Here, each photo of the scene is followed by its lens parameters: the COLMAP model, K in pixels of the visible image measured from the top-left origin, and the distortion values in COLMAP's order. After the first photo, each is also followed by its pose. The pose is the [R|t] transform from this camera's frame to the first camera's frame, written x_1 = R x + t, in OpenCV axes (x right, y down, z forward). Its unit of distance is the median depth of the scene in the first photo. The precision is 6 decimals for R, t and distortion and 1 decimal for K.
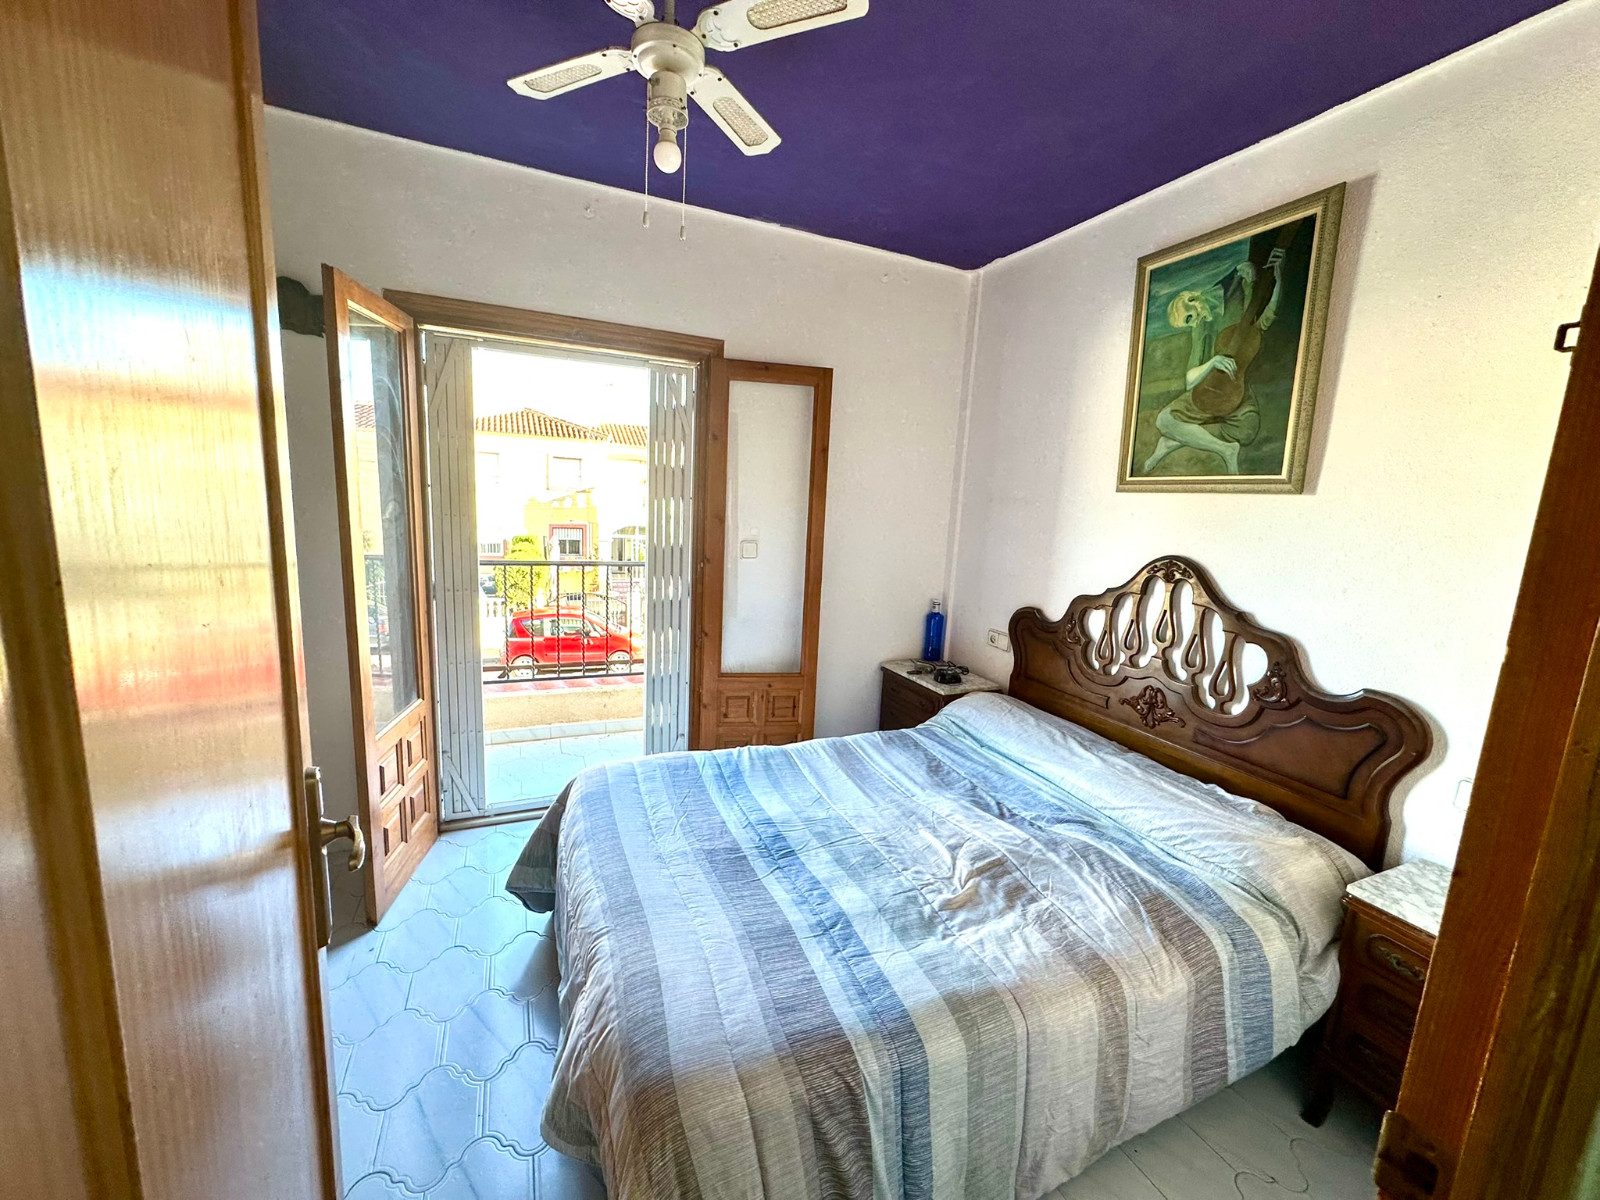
lens RADIAL K [[640.3, 0, 802.4], [0, 640.3, 599.7], [0, 0, 1]] dist [-0.001769, 0.000089]
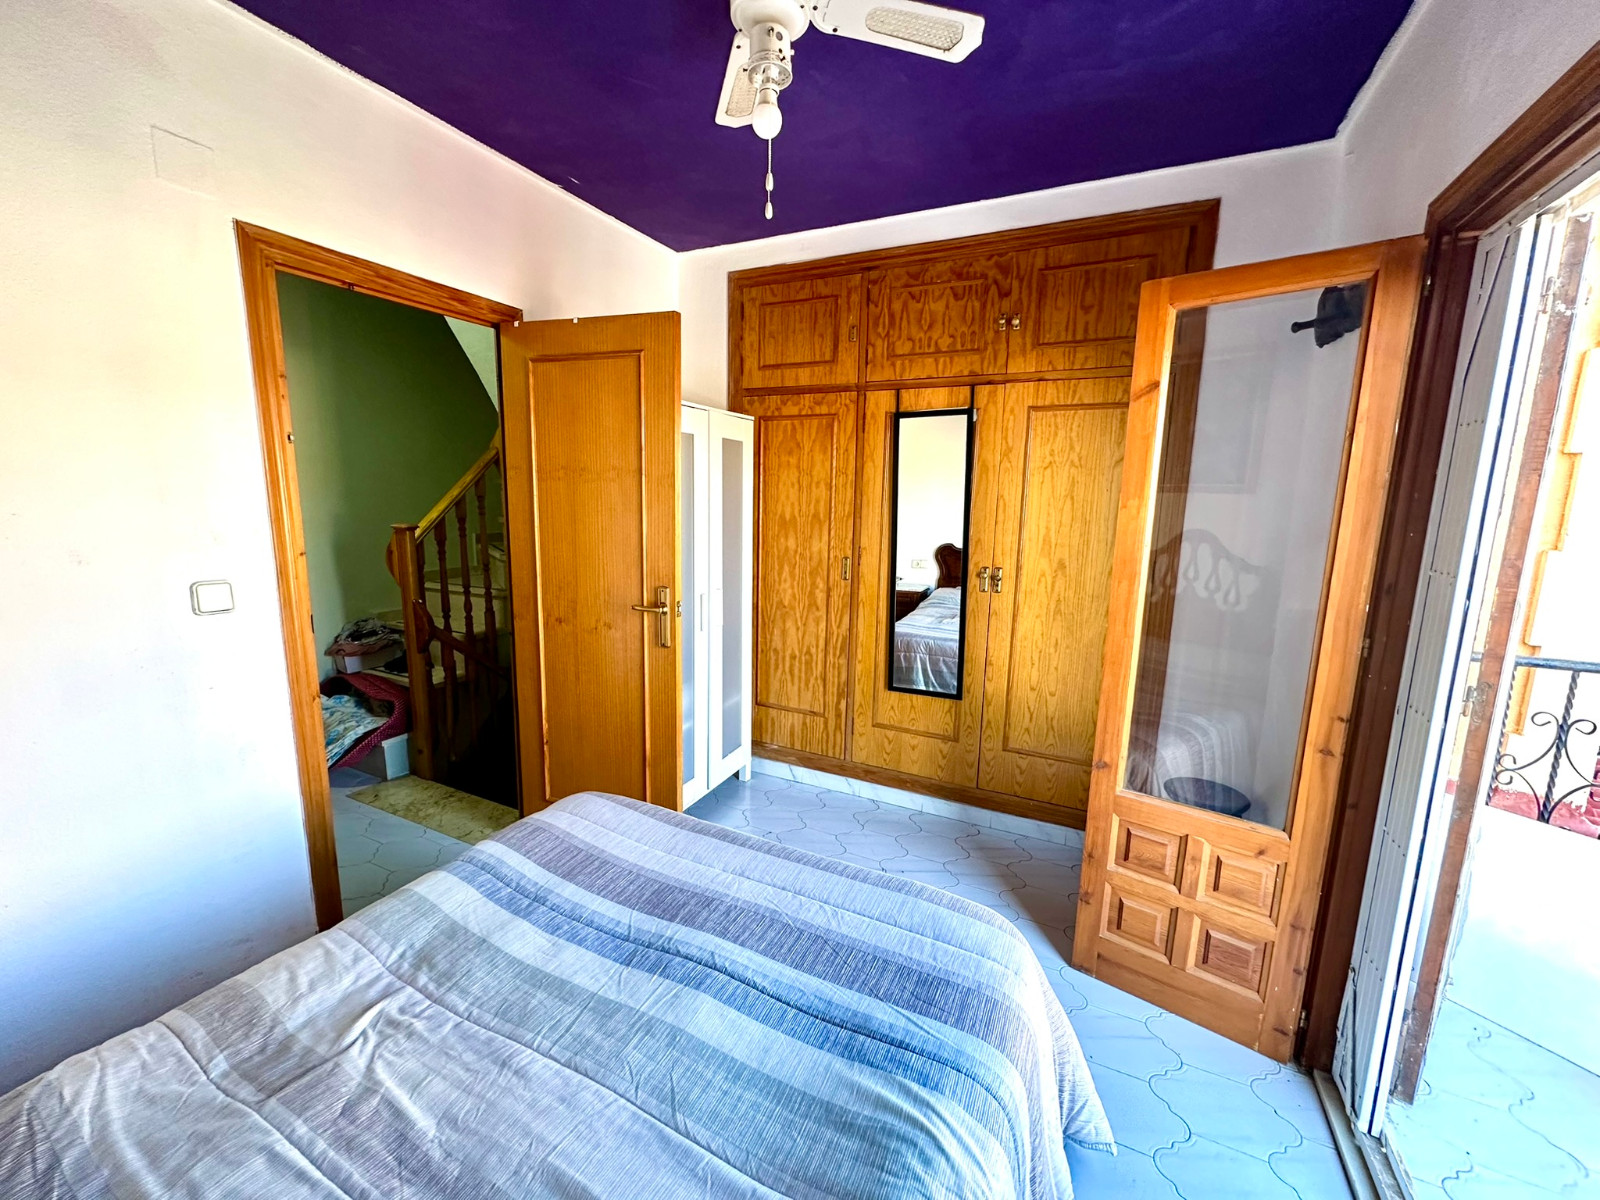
lens RADIAL K [[640.3, 0, 797.8], [0, 640.3, 600.6], [0, 0, 1]] dist [-0.001769, 0.000089]
pose [[-0.766031, 0.032153, -0.641999, 0.295002], [-0.163069, 0.956356, 0.242470, -0.219250], [0.621776, 0.290429, -0.727355, 1.532298]]
